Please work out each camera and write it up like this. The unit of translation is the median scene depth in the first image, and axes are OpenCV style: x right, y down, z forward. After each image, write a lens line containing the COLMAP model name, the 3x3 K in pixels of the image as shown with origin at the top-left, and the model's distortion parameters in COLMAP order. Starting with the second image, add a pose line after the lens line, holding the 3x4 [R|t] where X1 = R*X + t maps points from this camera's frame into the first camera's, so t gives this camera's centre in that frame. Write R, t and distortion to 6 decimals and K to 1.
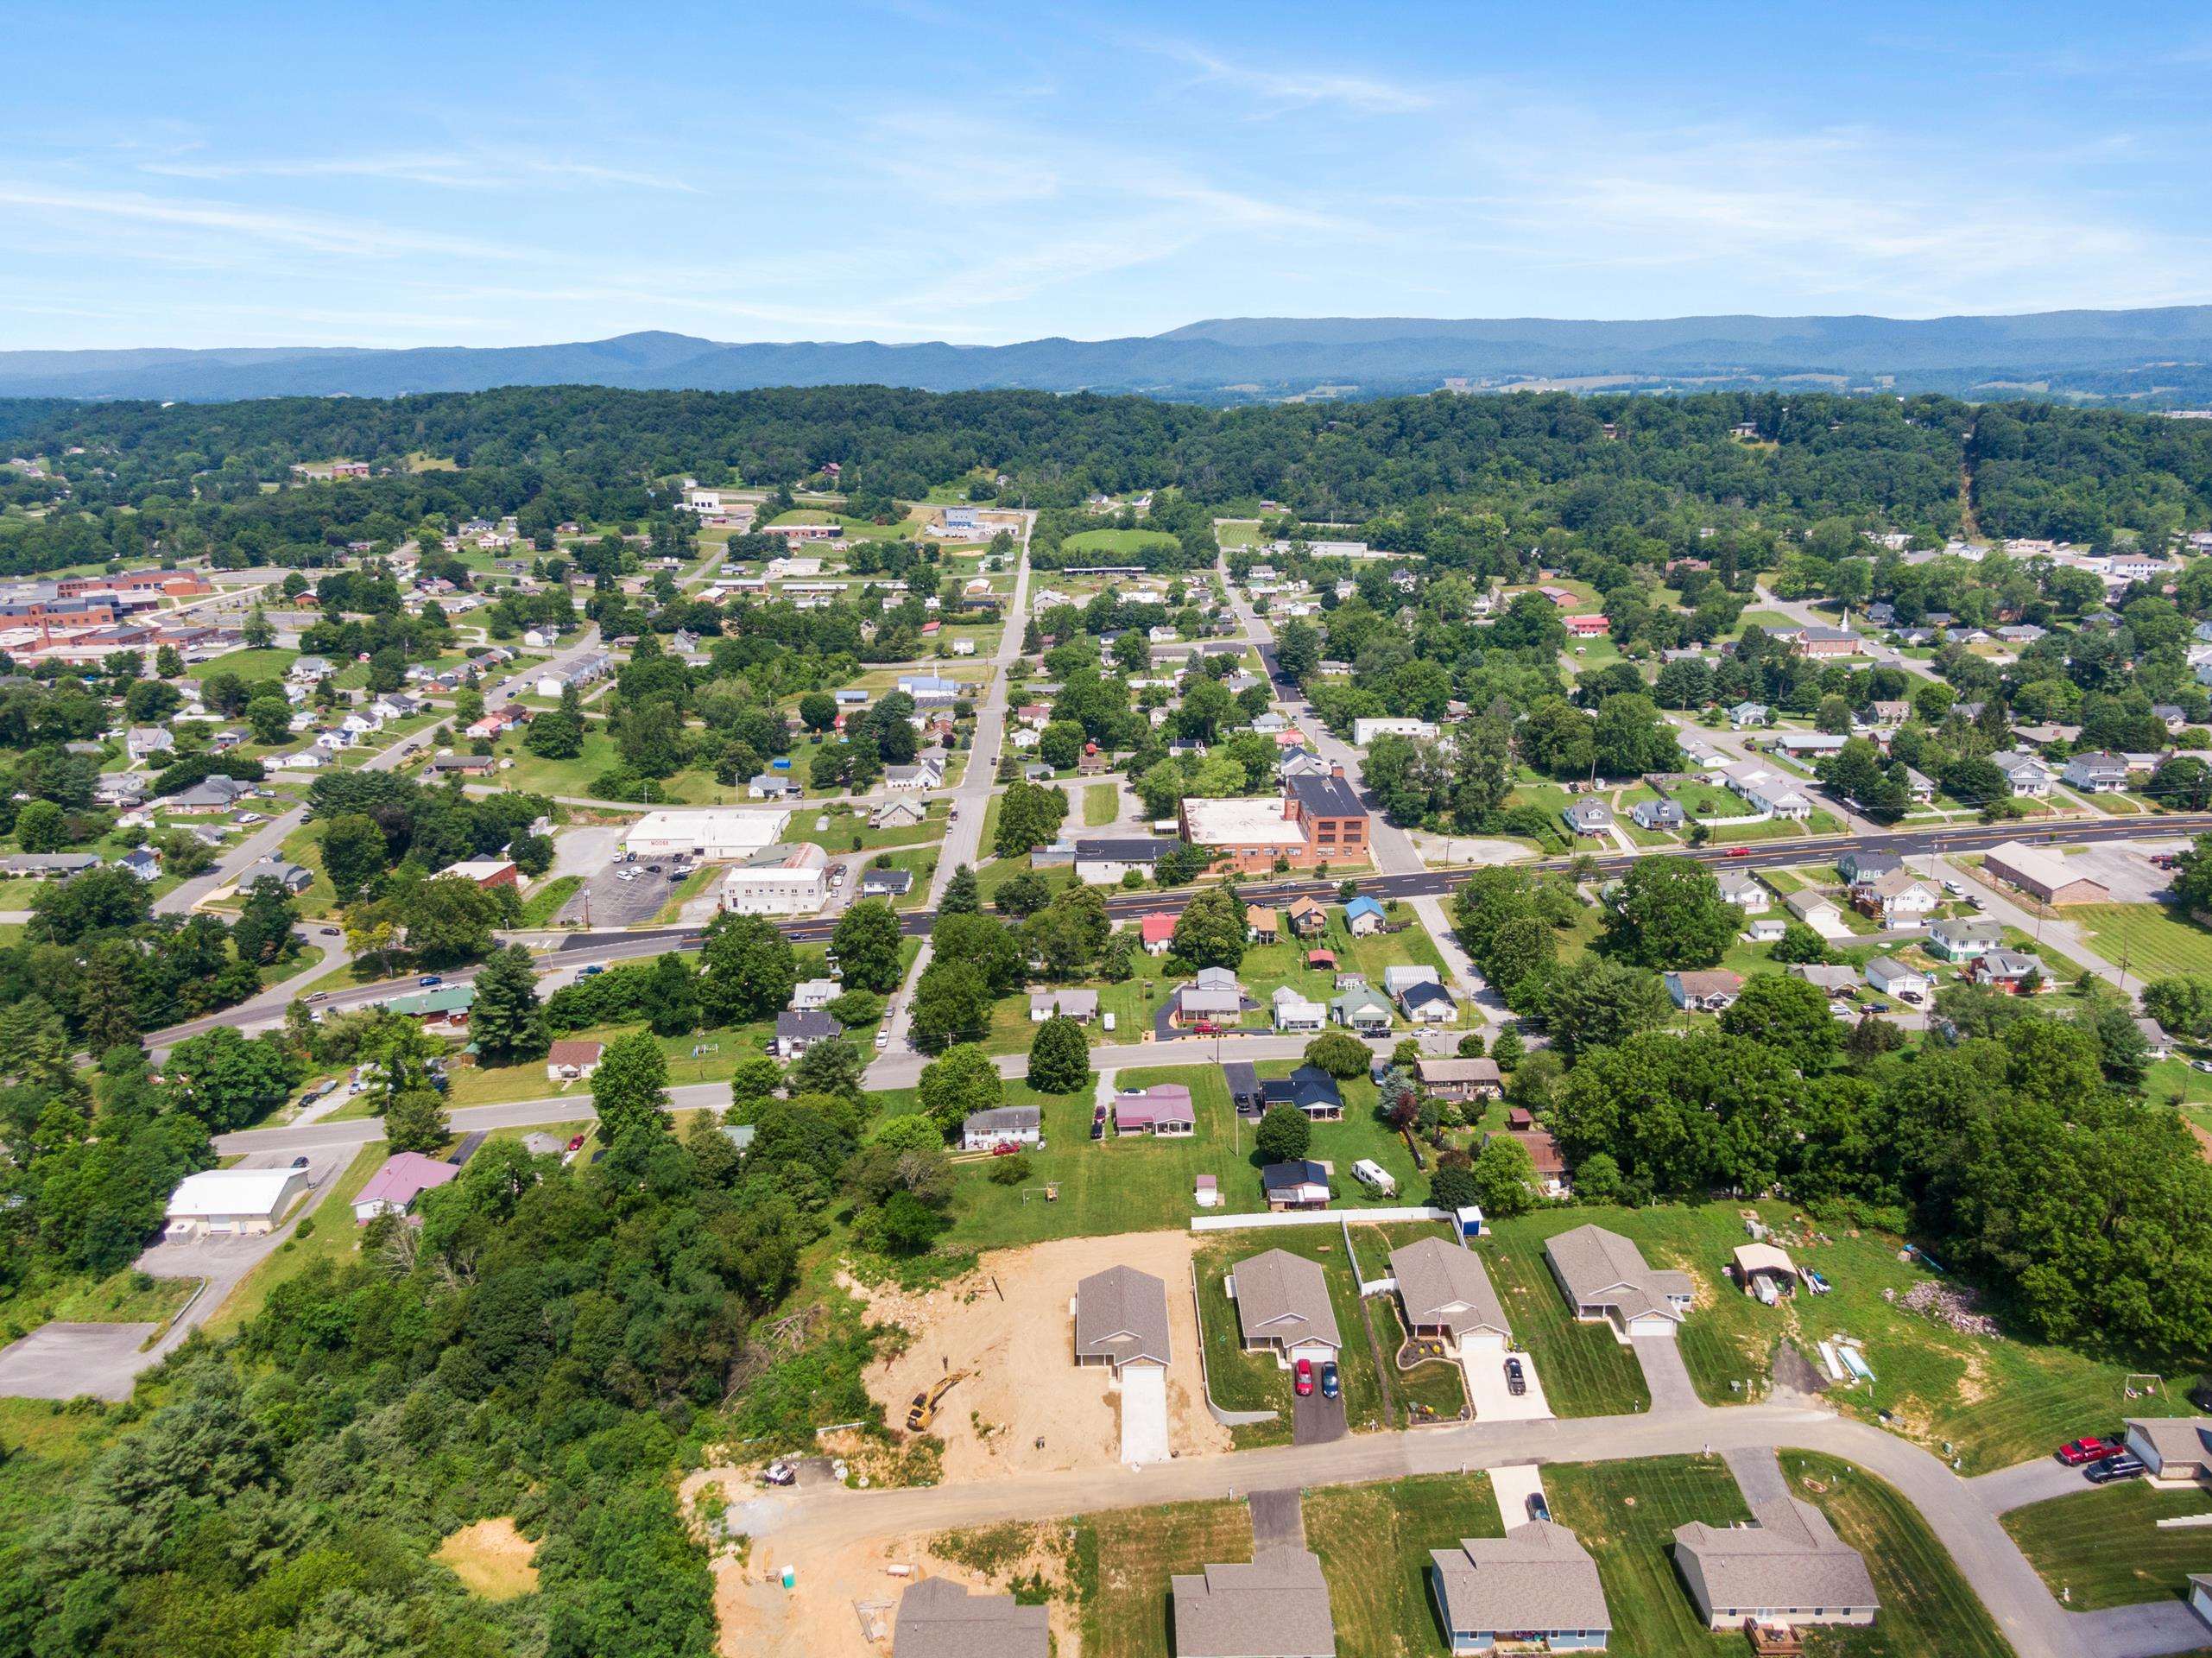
lens RADIAL K [[1587.9, 0, 1101.4], [0, 1587.9, 836.9], [0, 0, 1]] dist [0.074491, -0.145254]
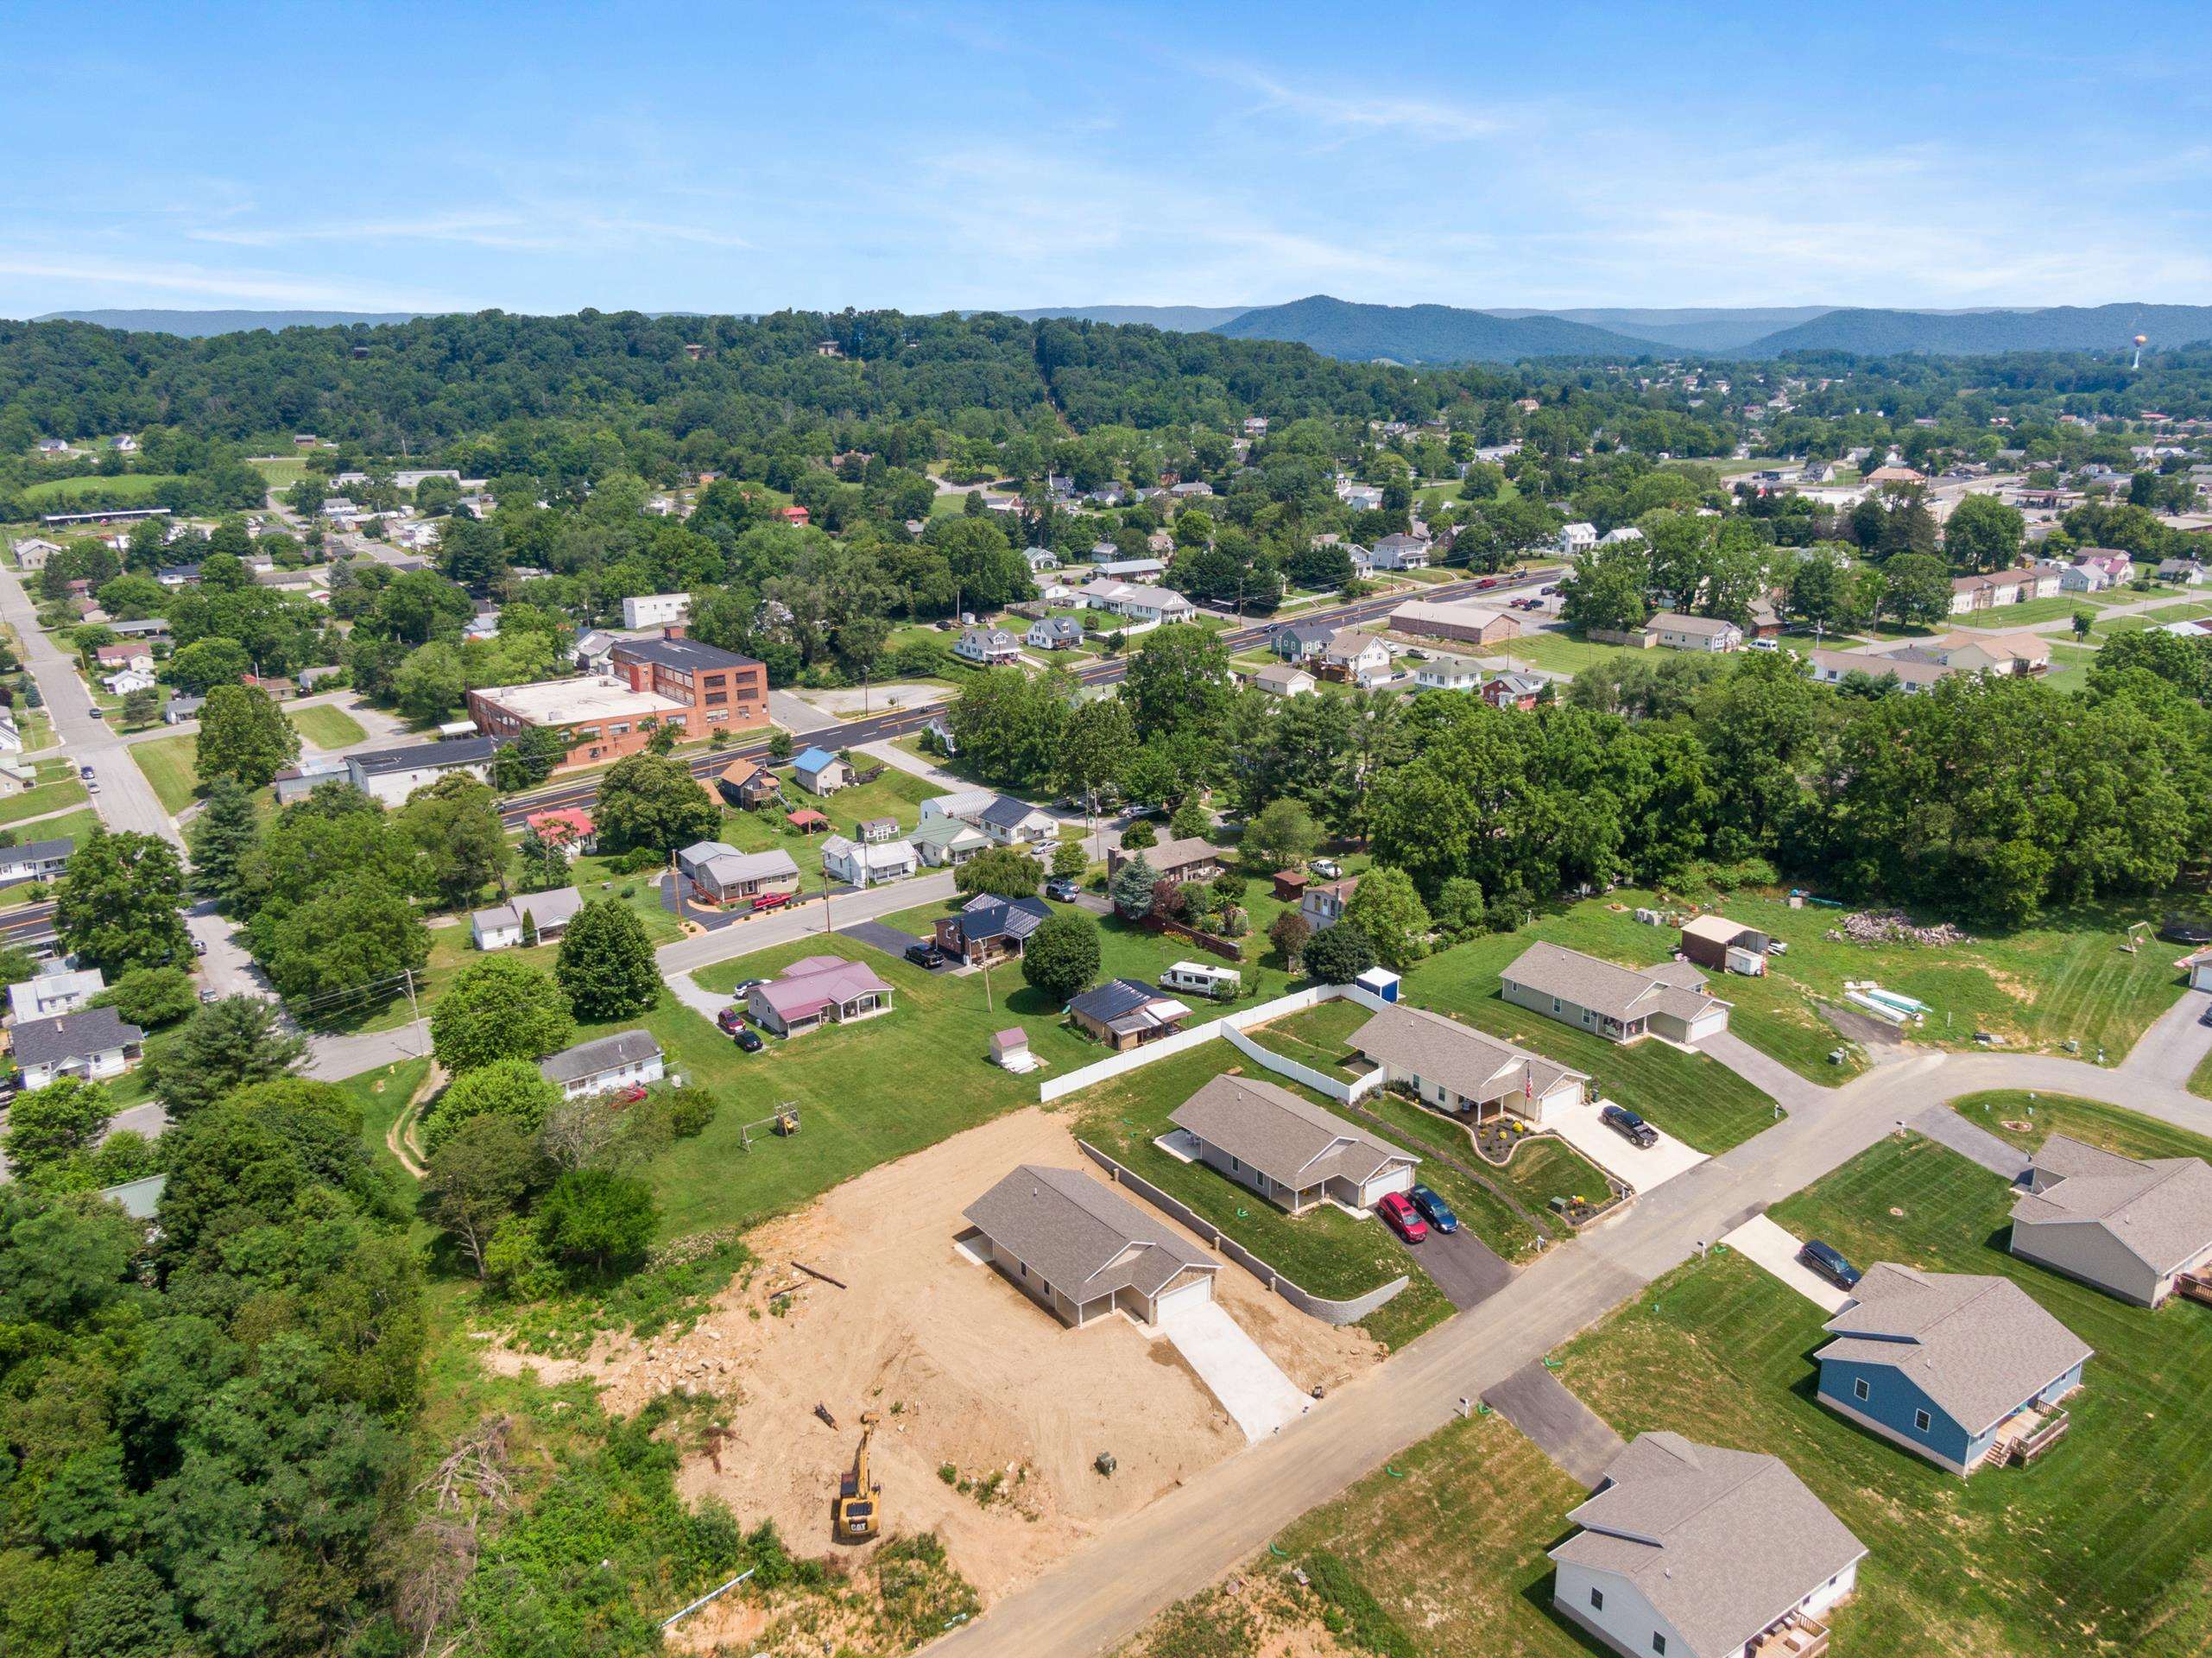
lens RADIAL K [[1643.1, 0, 1098.4], [0, 1643.1, 829.6], [0, 0, 1]] dist [0.065510, -0.101103]
pose [[0.820442, -0.161970, 0.548307, -0.272743], [0.171513, 0.984588, 0.034210, 0.120946], [-0.545397, 0.065974, 0.835577, 0.432983]]
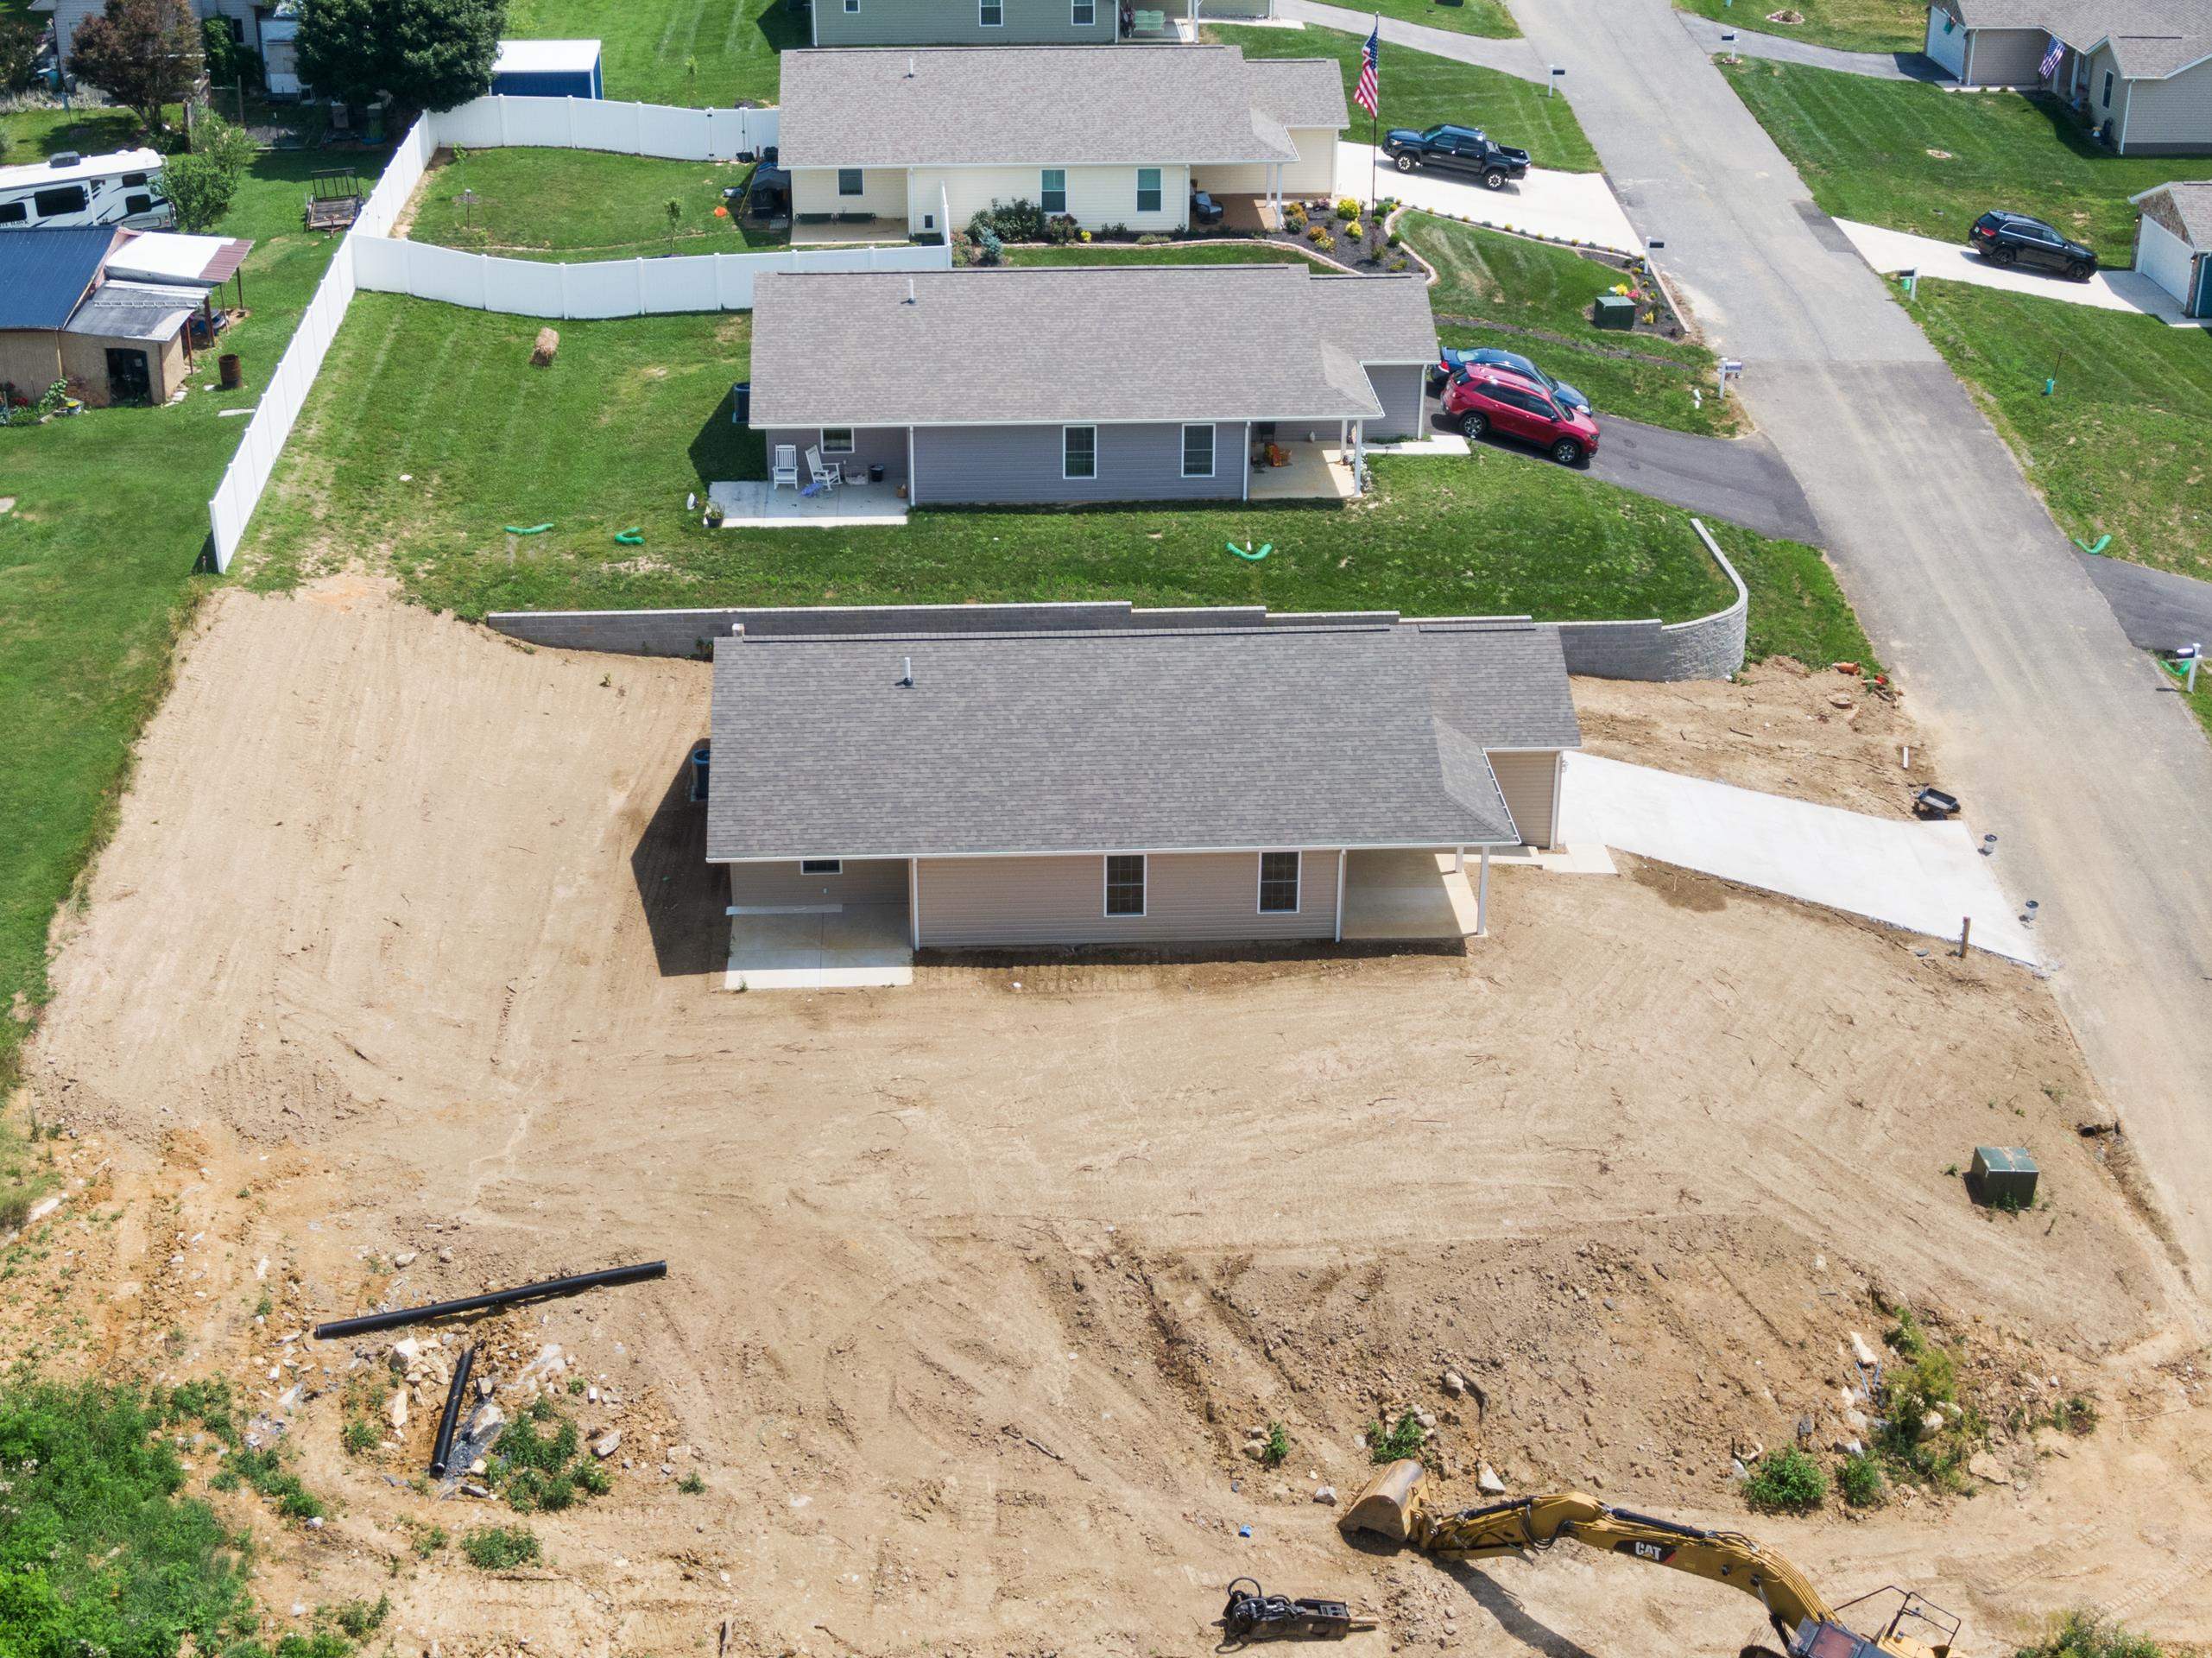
lens RADIAL K [[3155.8, 0, 1106.0], [0, 3155.8, 829.0], [0, 0, 1]] dist [0.009439, -0.053639]
pose [[-0.047346, -0.425150, 0.903884, -0.270190], [0.278565, 0.863378, 0.420690, 0.155298], [-0.959250, 0.271709, 0.077554, 0.900774]]
